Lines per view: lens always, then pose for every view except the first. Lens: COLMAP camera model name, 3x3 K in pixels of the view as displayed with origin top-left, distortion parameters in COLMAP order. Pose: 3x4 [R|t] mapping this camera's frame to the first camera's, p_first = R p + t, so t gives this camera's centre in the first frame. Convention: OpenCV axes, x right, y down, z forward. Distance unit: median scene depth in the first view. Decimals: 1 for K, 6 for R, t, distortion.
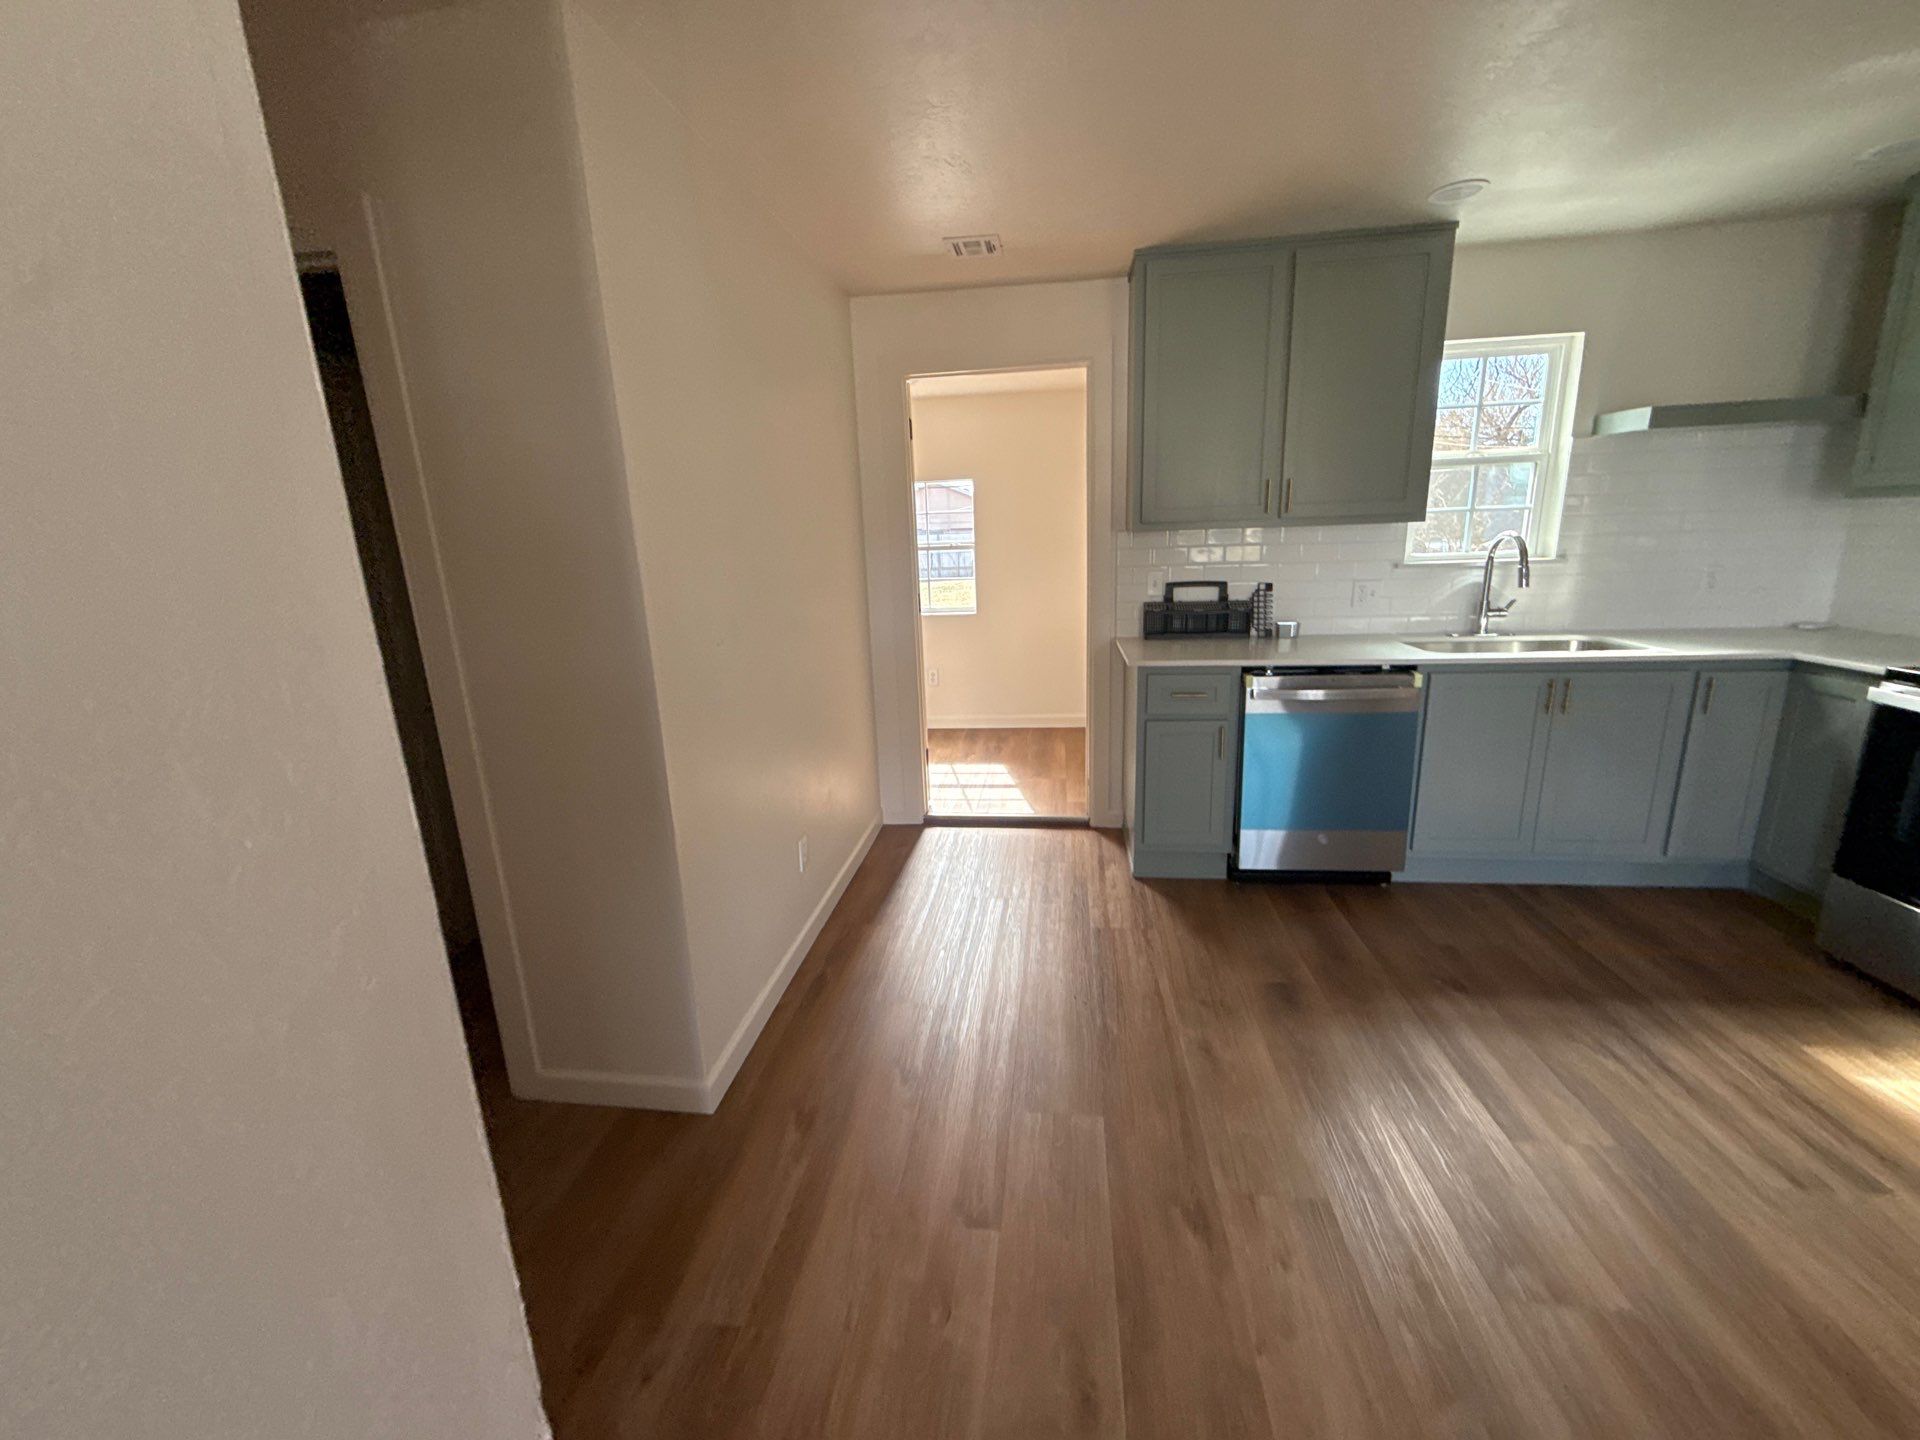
lens RADIAL K [[758.6, 0, 961.0], [0, 758.6, 715.7], [0, 0, 1]] dist [-0.002223, 0.000001]
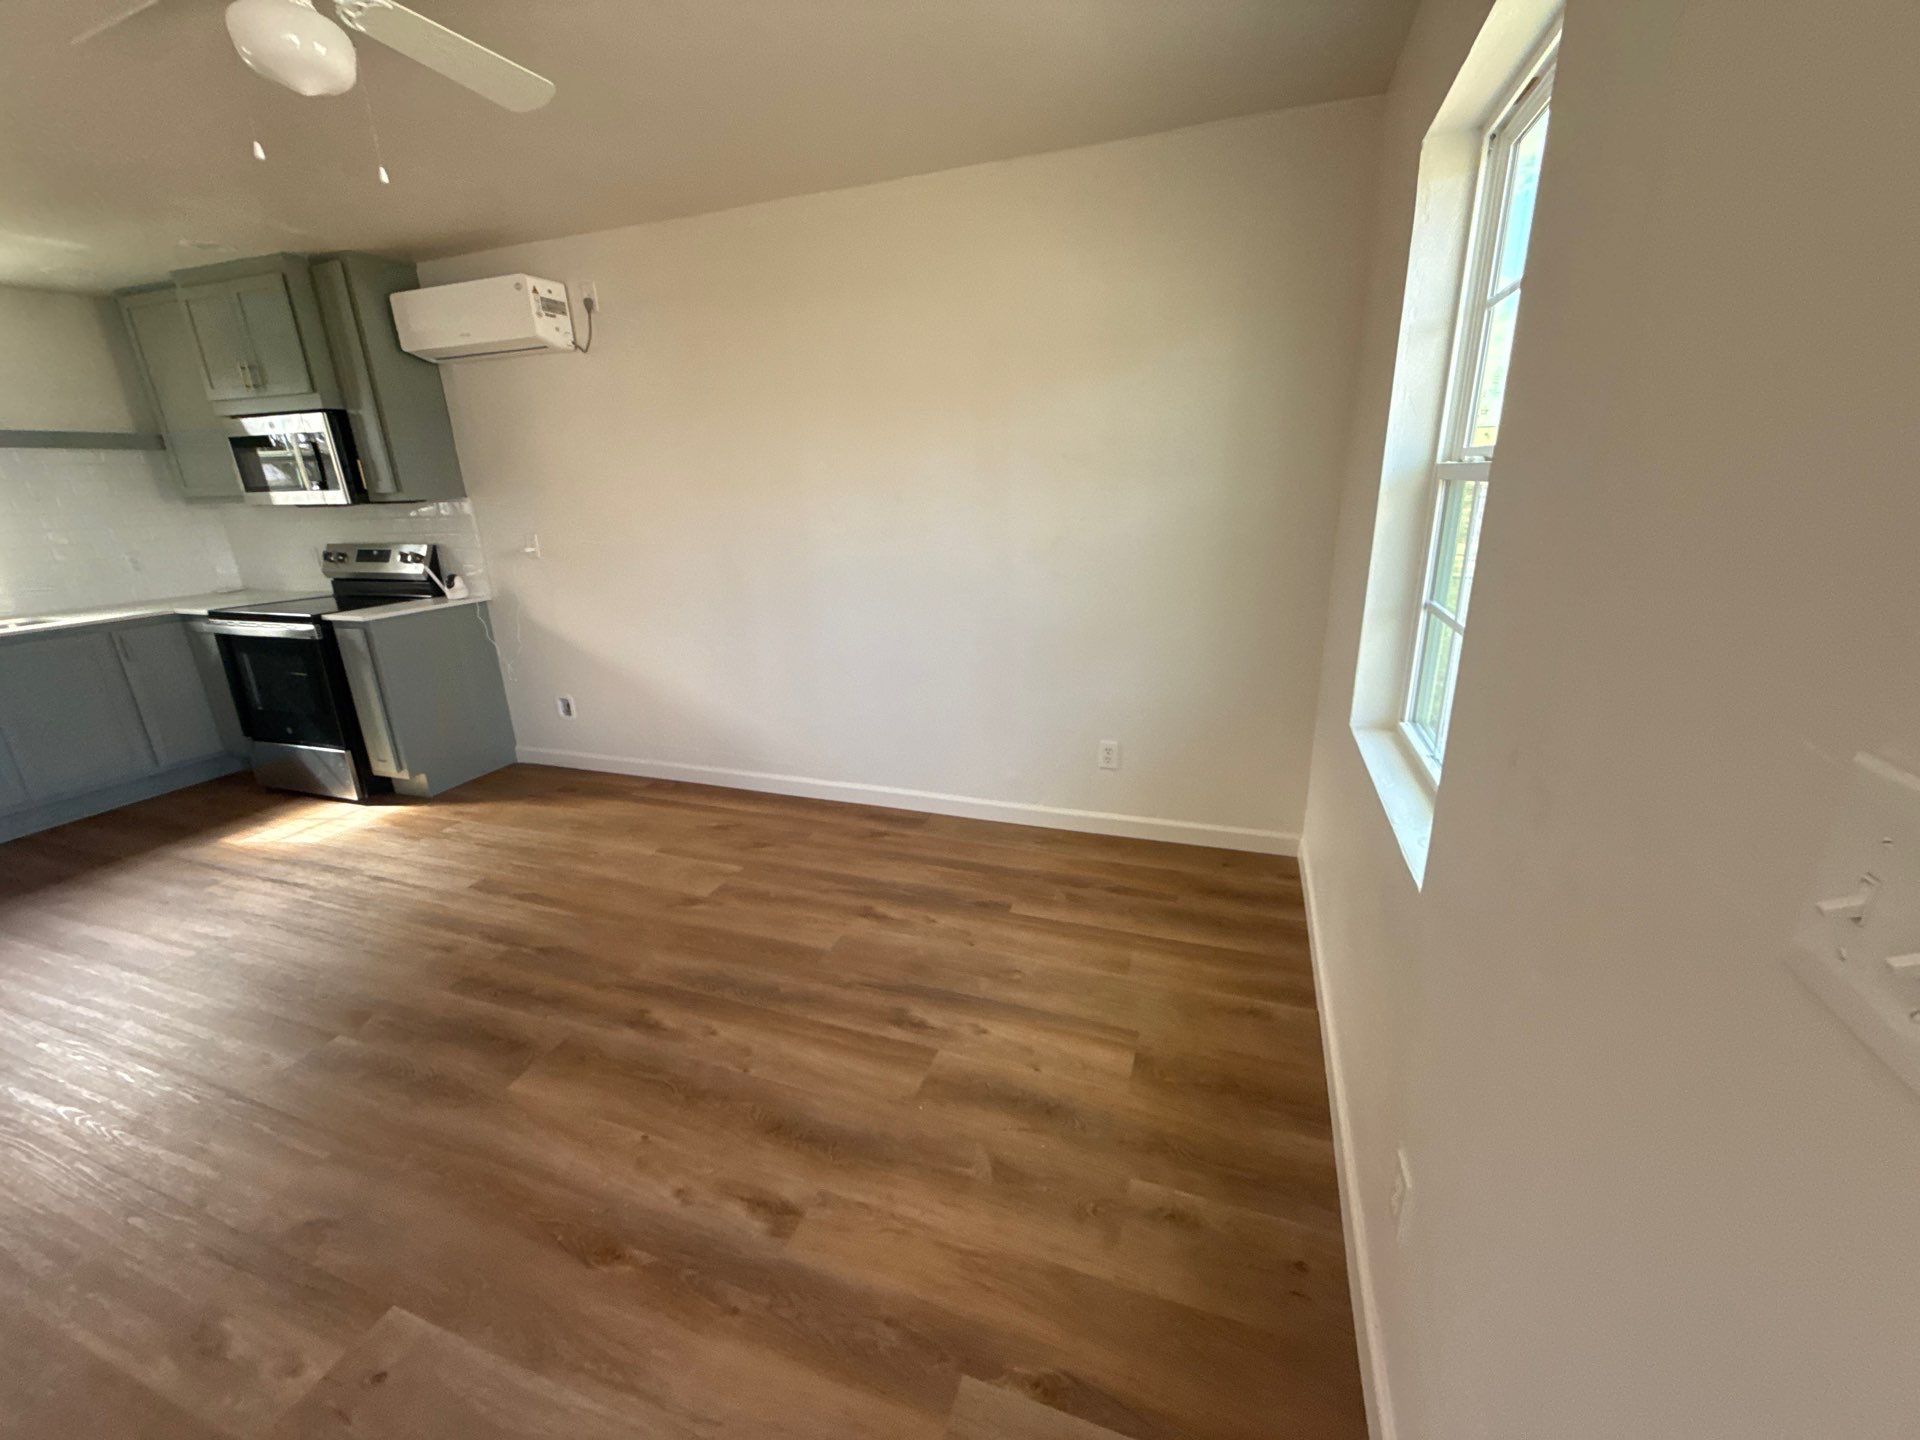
lens RADIAL K [[758.6, 0, 961.0], [0, 758.6, 715.7], [0, 0, 1]] dist [-0.002223, 0.000001]
pose [[0.213686, -0.258199, 0.942163, -0.018084], [0.248798, 0.947021, 0.203102, 0.161441], [-0.944689, 0.191008, 0.266605, -0.666650]]
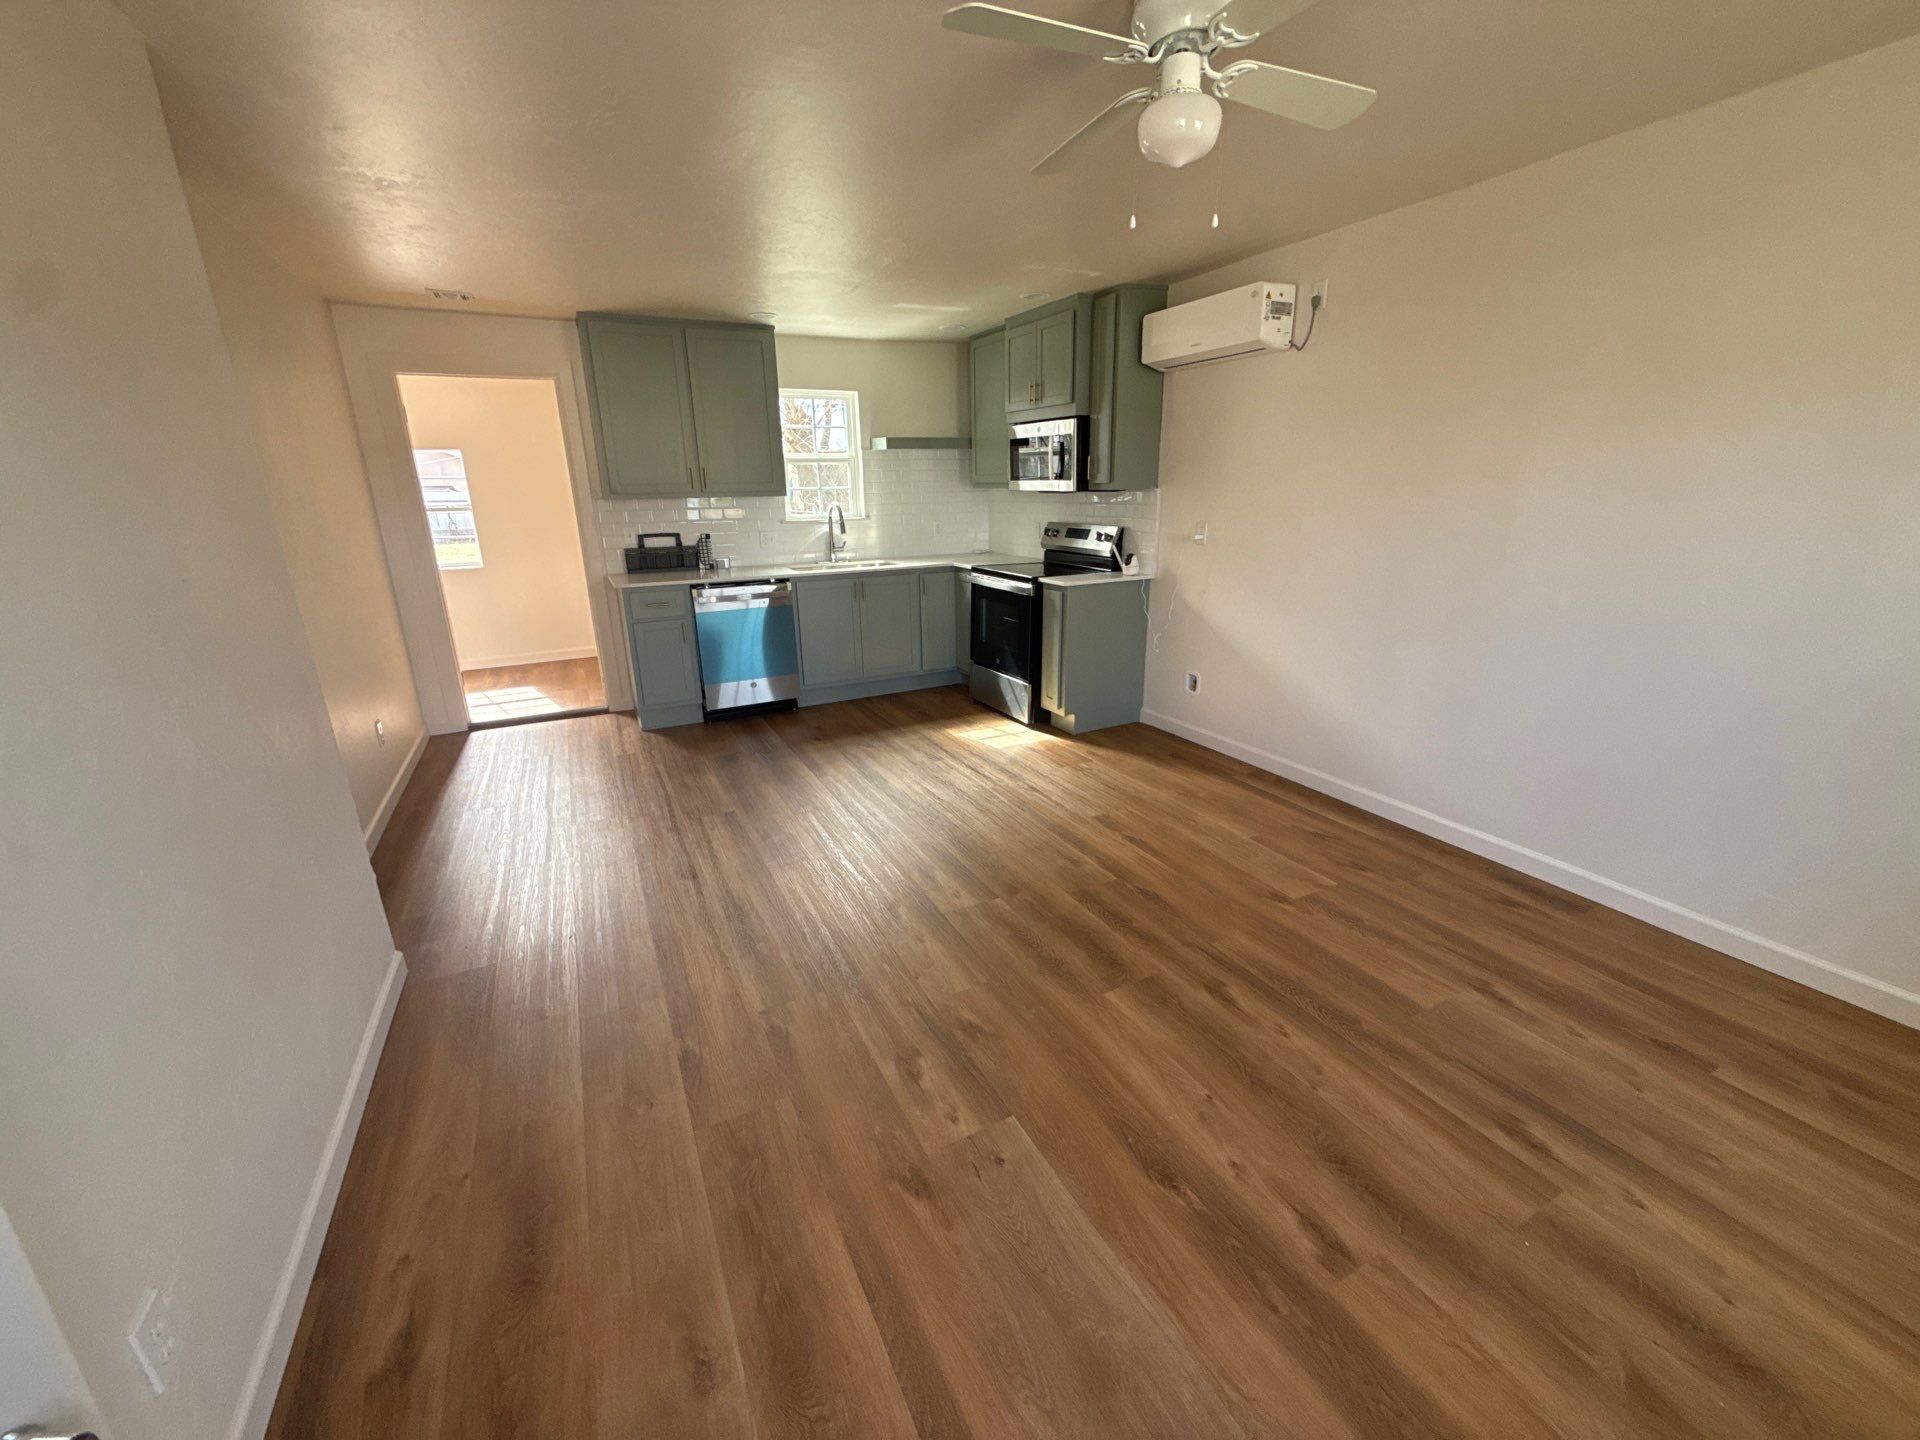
lens RADIAL K [[758.6, 0, 961.0], [0, 758.6, 715.7], [0, 0, 1]] dist [-0.002223, 0.000001]
pose [[0.824885, -0.142321, 0.547091, -0.072978], [0.117992, 0.989820, 0.079589, 0.140815], [-0.552849, -0.001099, 0.833281, -0.623951]]
